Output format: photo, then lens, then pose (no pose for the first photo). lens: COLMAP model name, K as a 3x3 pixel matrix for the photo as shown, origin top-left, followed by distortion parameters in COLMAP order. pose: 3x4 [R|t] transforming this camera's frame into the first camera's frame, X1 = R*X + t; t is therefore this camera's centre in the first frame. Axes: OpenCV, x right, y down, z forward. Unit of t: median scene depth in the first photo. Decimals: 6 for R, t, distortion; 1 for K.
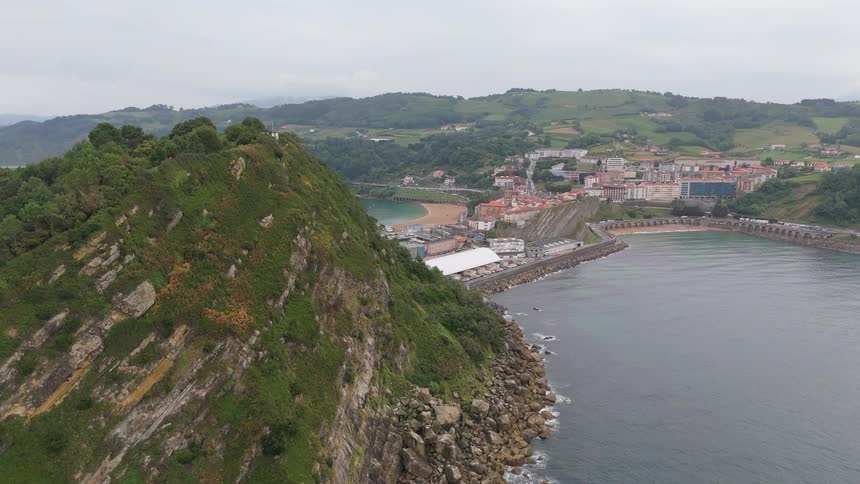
lens RADIAL K [[633.8, 0, 430.7], [0, 633.8, 242.9], [0, 0, 1]] dist [0.068432, -0.066729]
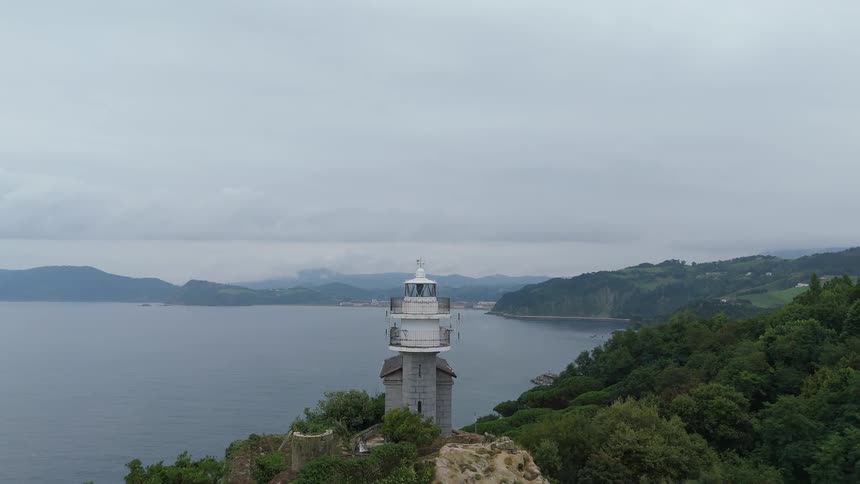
lens RADIAL K [[633.8, 0, 431.3], [0, 633.8, 242.6], [0, 0, 1]] dist [0.068432, -0.066729]
pose [[0.755679, -0.053851, -0.652724, -0.154150], [-0.107437, 0.972921, -0.204651, 0.015949], [0.646070, 0.224778, 0.729431, 0.037258]]
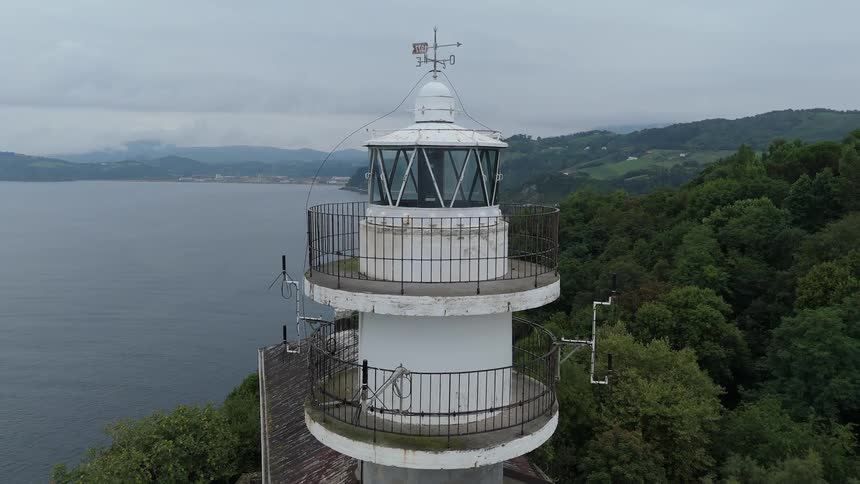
lens RADIAL K [[633.8, 0, 430.6], [0, 633.8, 245.8], [0, 0, 1]] dist [0.068432, -0.066729]
pose [[0.884910, 0.053119, -0.462723, -0.188661], [-0.073355, 0.996971, -0.025835, 0.009940], [0.459949, 0.056805, 0.886126, 0.069663]]
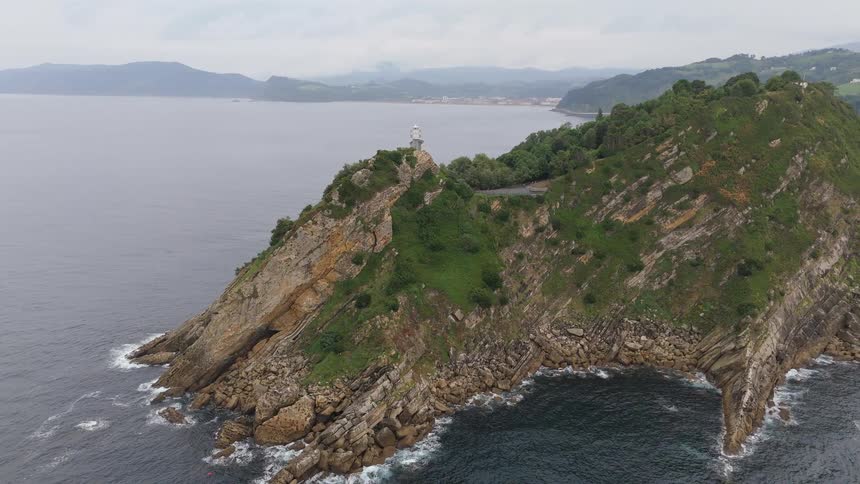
lens RADIAL K [[633.8, 0, 430.8], [0, 633.8, 245.2], [0, 0, 1]] dist [0.068432, -0.066729]
pose [[0.674940, 0.172731, -0.717371, 0.082693], [-0.116426, 0.984966, 0.127624, 0.026493], [0.728630, -0.002618, 0.684903, -0.160081]]
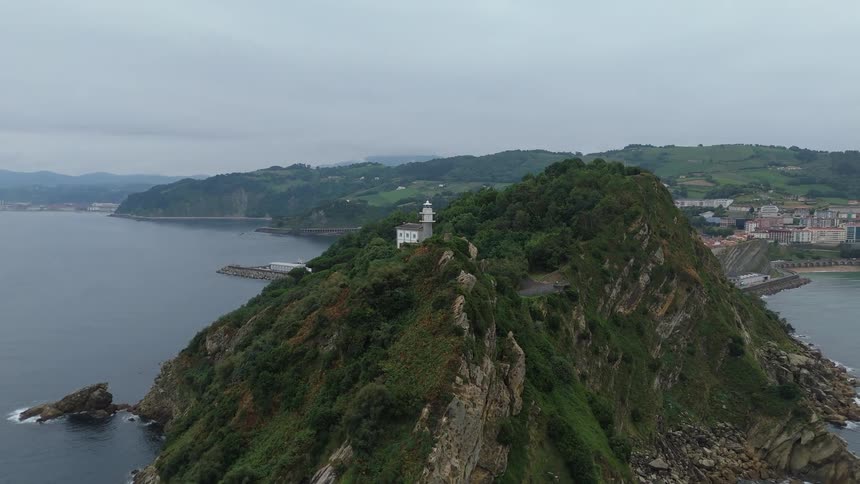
lens RADIAL K [[633.8, 0, 432.3], [0, 633.8, 237.5], [0, 0, 1]] dist [0.068432, -0.066729]
pose [[0.991912, 0.007350, -0.126713, -0.163843], [-0.019704, 0.995136, -0.096519, 0.042092], [0.125388, 0.098235, 0.987232, -0.147654]]
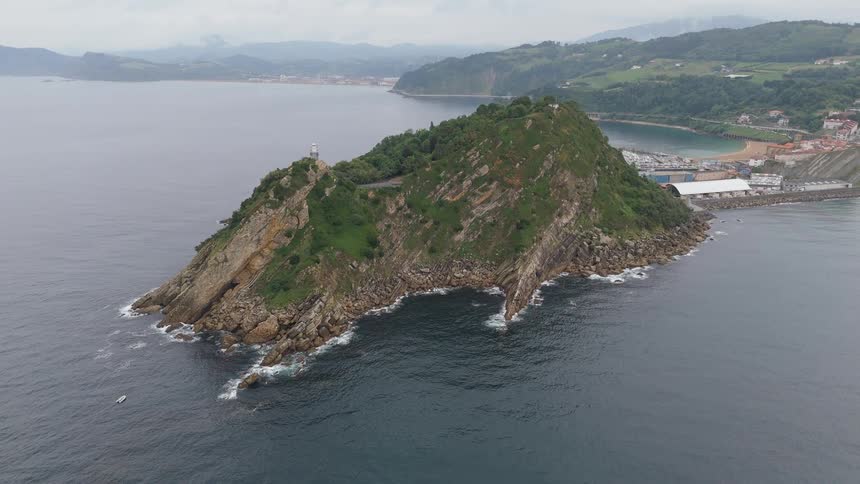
lens RADIAL K [[633.8, 0, 432.1], [0, 633.8, 248.8], [0, 0, 1]] dist [0.068432, -0.066729]
pose [[0.837344, 0.150661, -0.525506, 0.190826], [-0.085351, 0.985515, 0.146546, 0.006816], [0.539973, -0.077857, 0.838074, -0.328085]]
